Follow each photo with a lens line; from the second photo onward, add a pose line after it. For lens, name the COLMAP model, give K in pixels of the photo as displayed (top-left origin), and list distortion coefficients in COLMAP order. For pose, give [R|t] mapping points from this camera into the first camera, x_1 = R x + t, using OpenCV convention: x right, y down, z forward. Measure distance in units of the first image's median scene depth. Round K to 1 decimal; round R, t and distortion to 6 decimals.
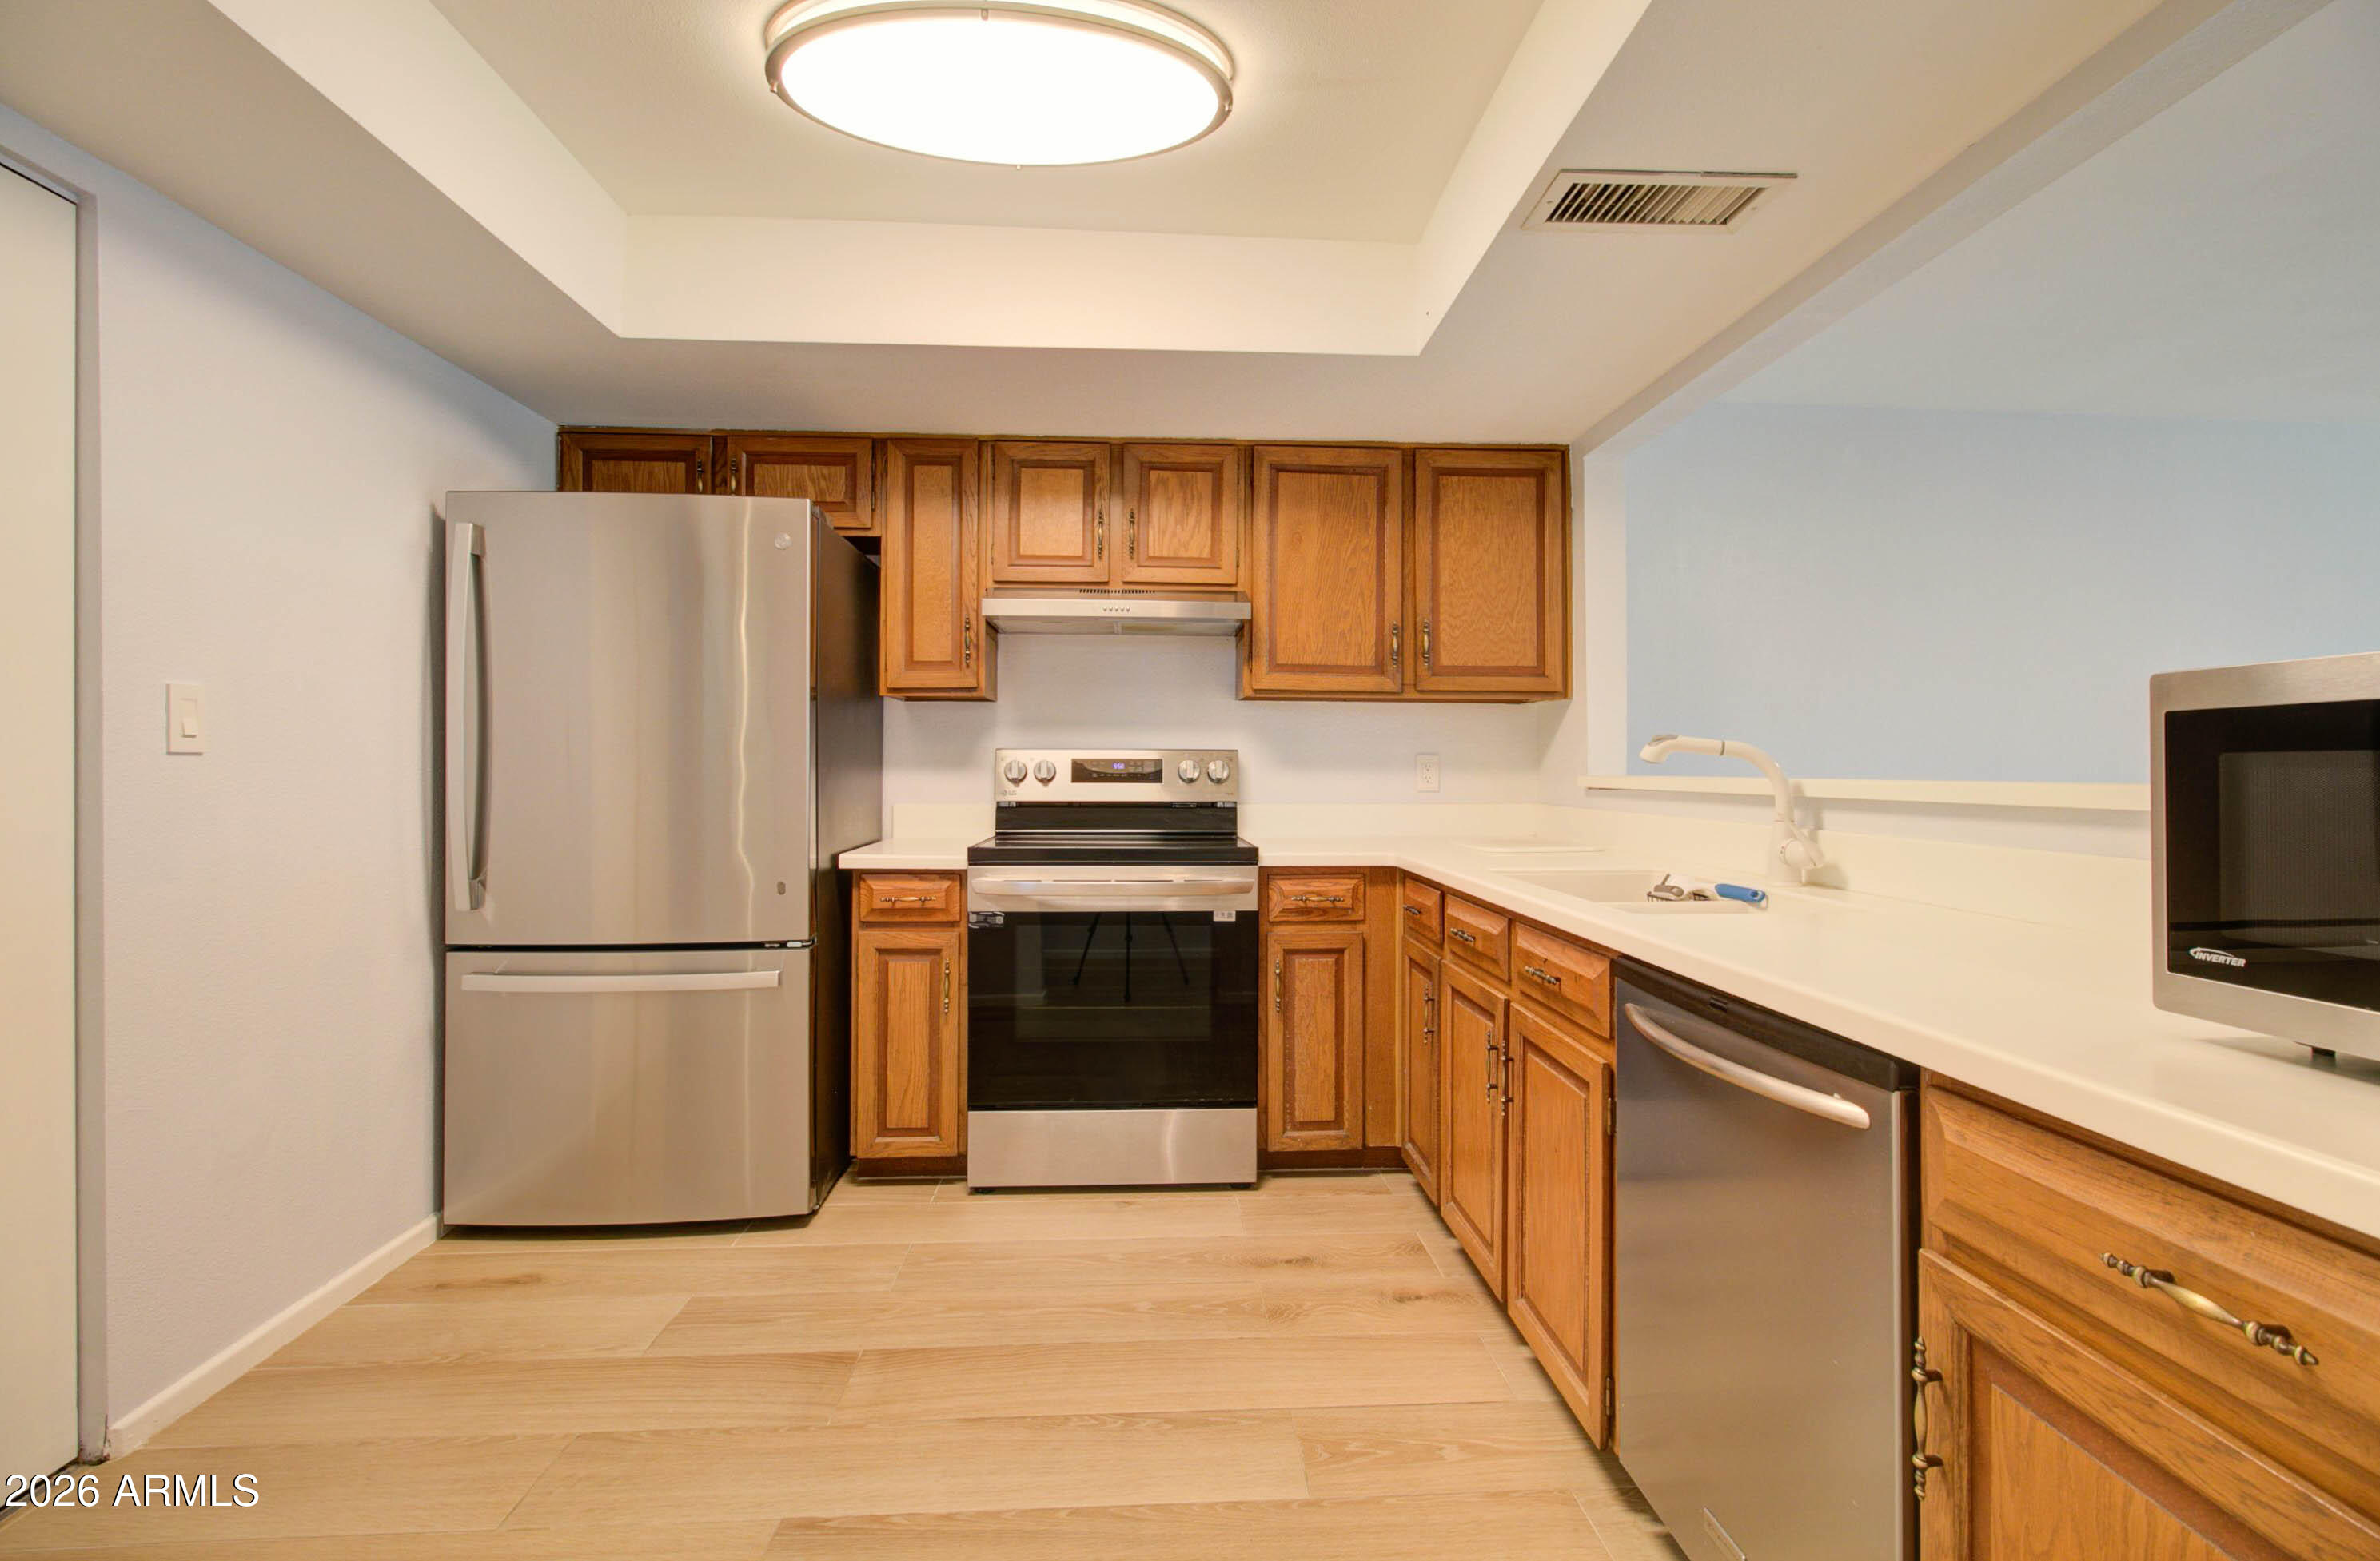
lens RADIAL K [[1100.7, 0, 1201.4], [0, 1100.7, 761.8], [0, 0, 1]] dist [0.004956, 0.001614]
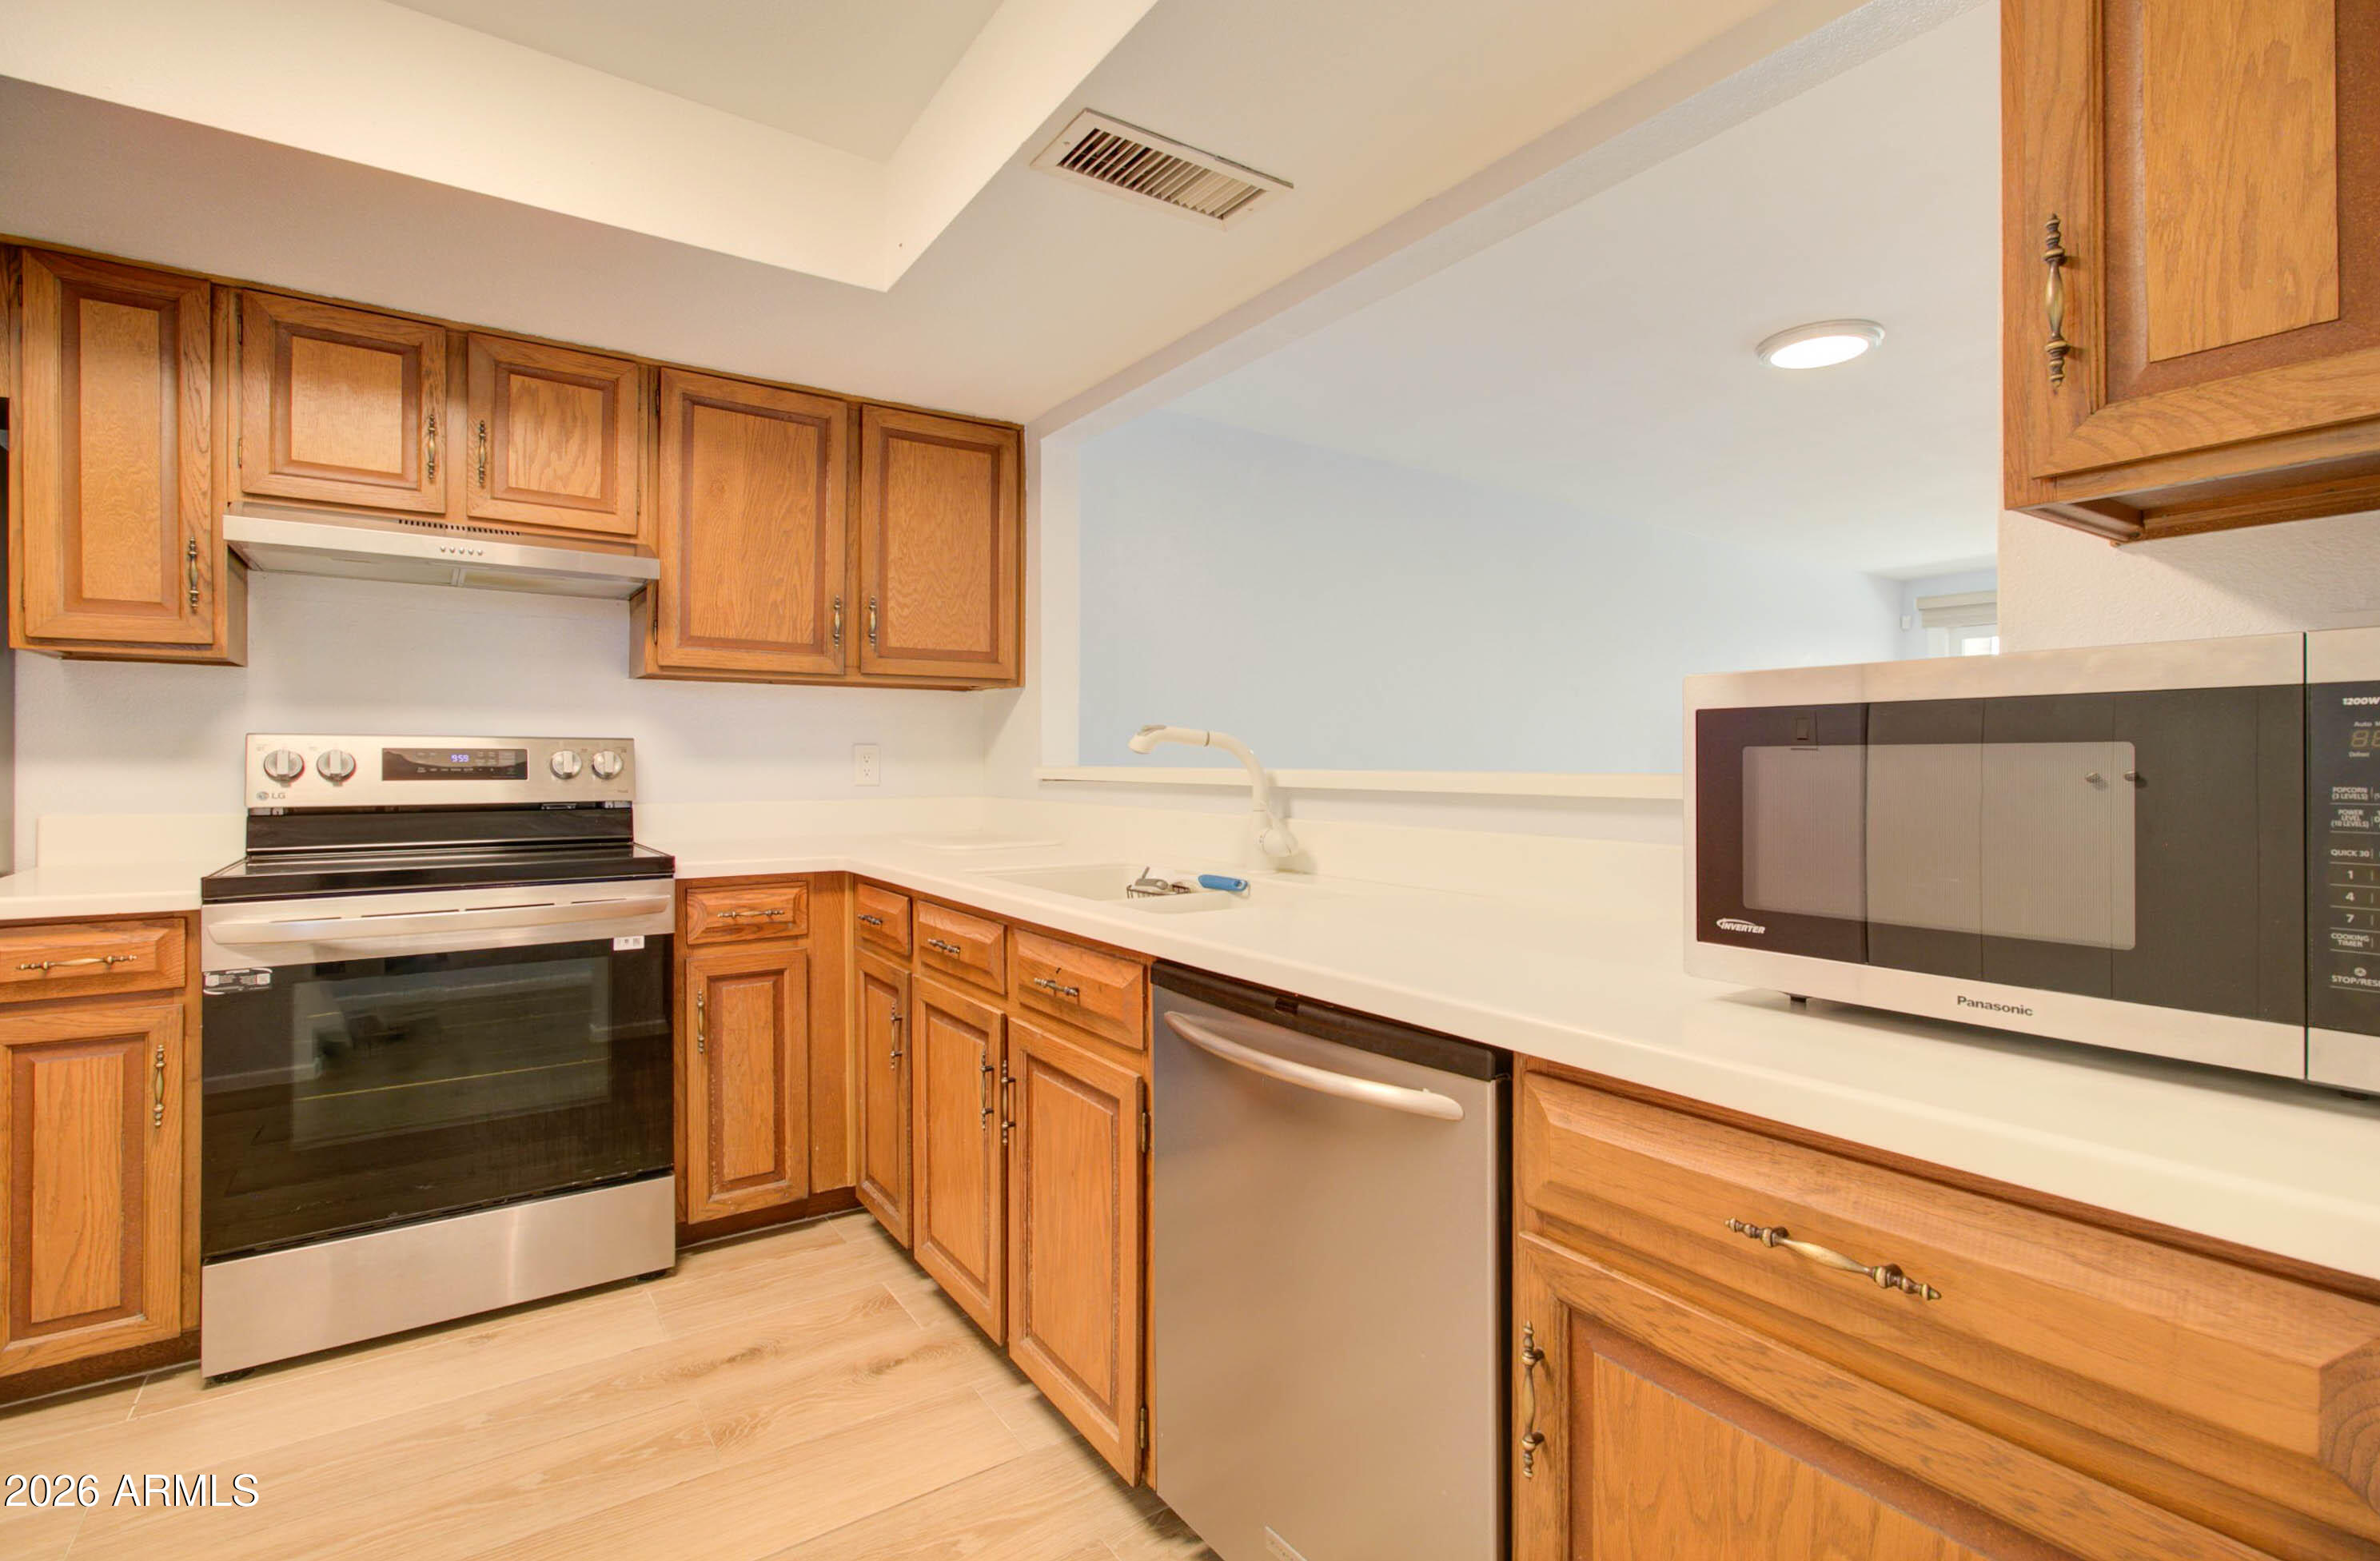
lens RADIAL K [[1100.7, 0, 1201.4], [0, 1100.7, 761.8], [0, 0, 1]] dist [0.004956, 0.001614]
pose [[0.852267, -0.002308, 0.523103, -0.043498], [-0.001934, 0.999970, 0.007562, -0.000081], [-0.523104, -0.007457, 0.852236, 0.096934]]
